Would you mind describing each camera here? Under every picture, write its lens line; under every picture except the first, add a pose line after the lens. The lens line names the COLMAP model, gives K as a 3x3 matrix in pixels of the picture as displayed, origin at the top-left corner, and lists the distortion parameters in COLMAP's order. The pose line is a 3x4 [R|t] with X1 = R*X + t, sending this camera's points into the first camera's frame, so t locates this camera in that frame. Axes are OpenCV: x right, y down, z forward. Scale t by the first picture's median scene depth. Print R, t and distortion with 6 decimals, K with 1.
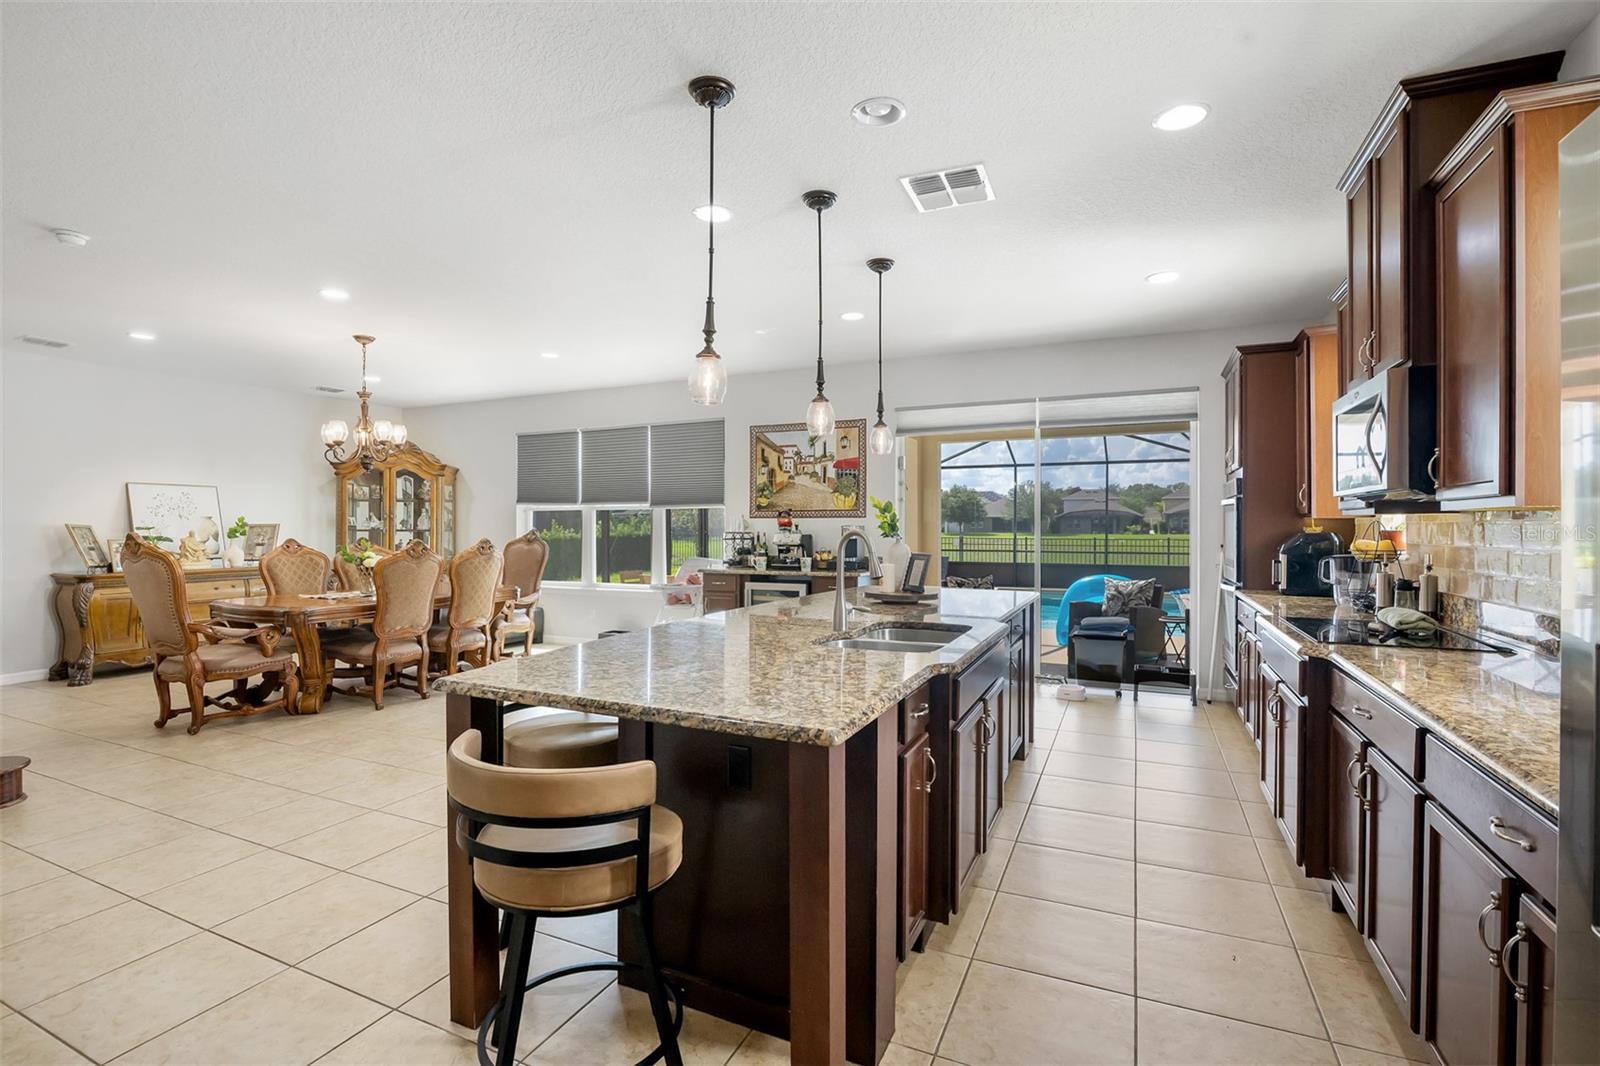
lens RADIAL K [[745.9, 0, 800.0], [0, 745.9, 533.0], [0, 0, 1]] dist [-0.000556, -0.000031]
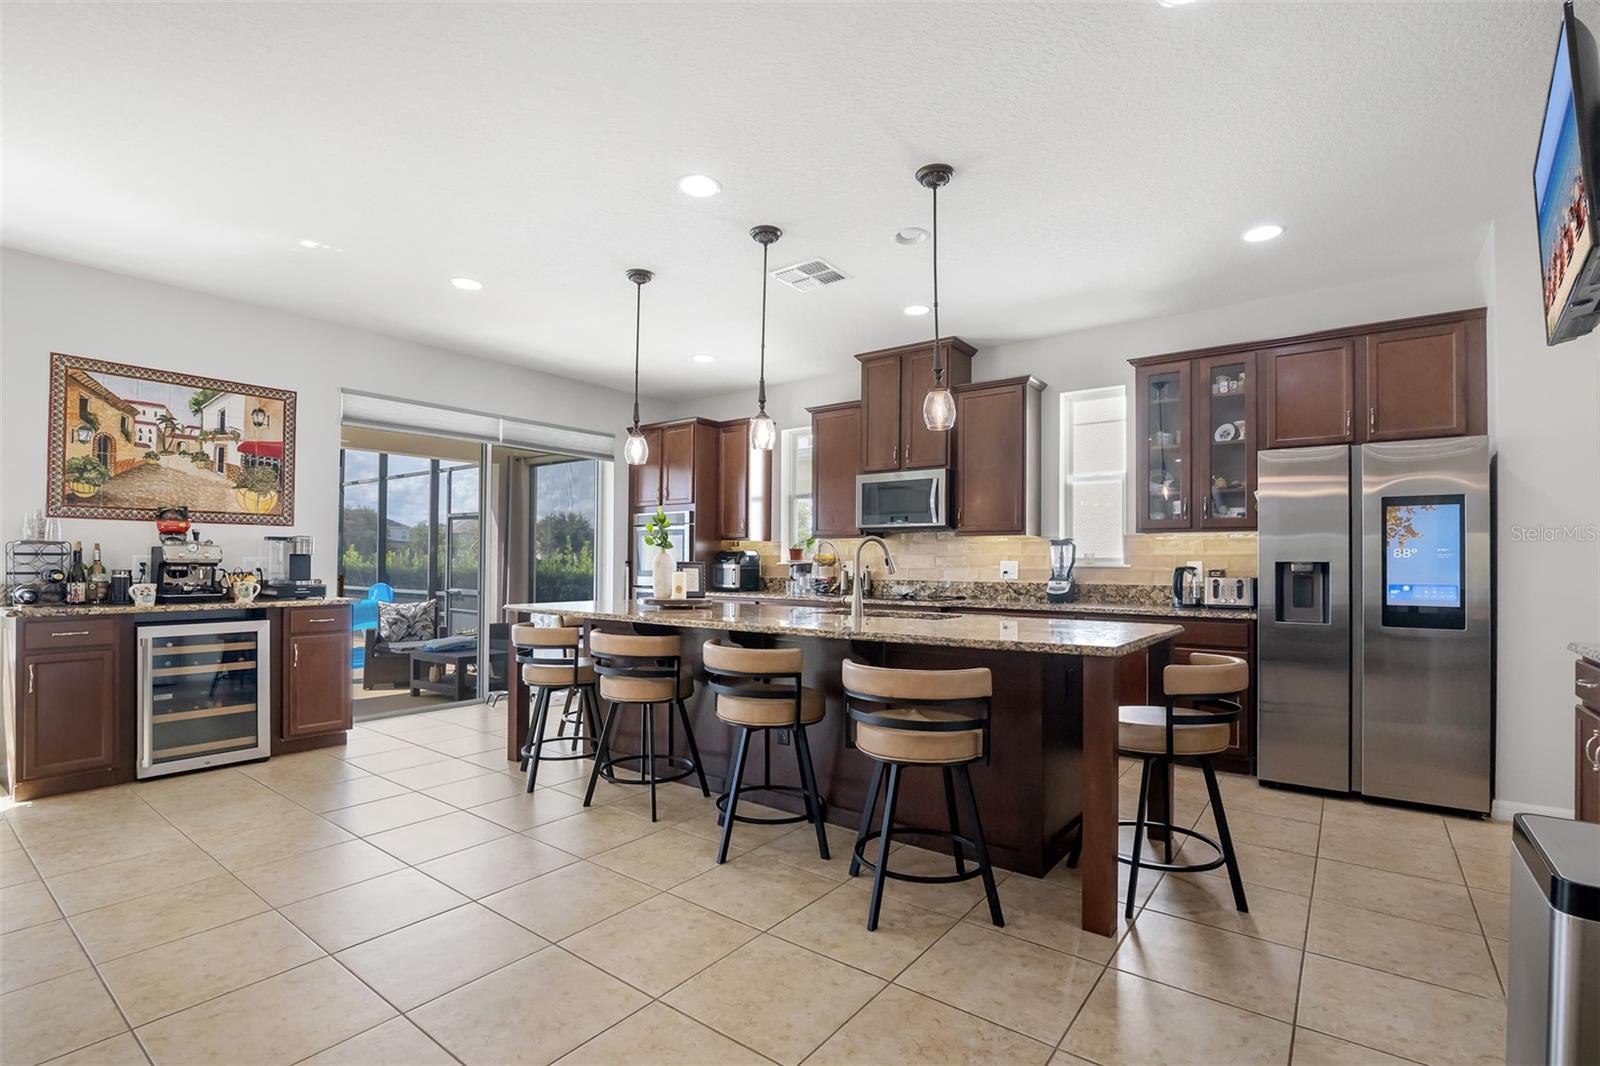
lens RADIAL K [[736.7, 0, 802.8], [0, 736.7, 561.0], [0, 0, 1]] dist [-0.000169, -0.000223]
pose [[0.227140, 0.002206, 0.973860, -0.491709], [0.004479, 0.999984, -0.003310, 0.017539], [-0.973852, 0.005114, 0.227126, 0.342164]]
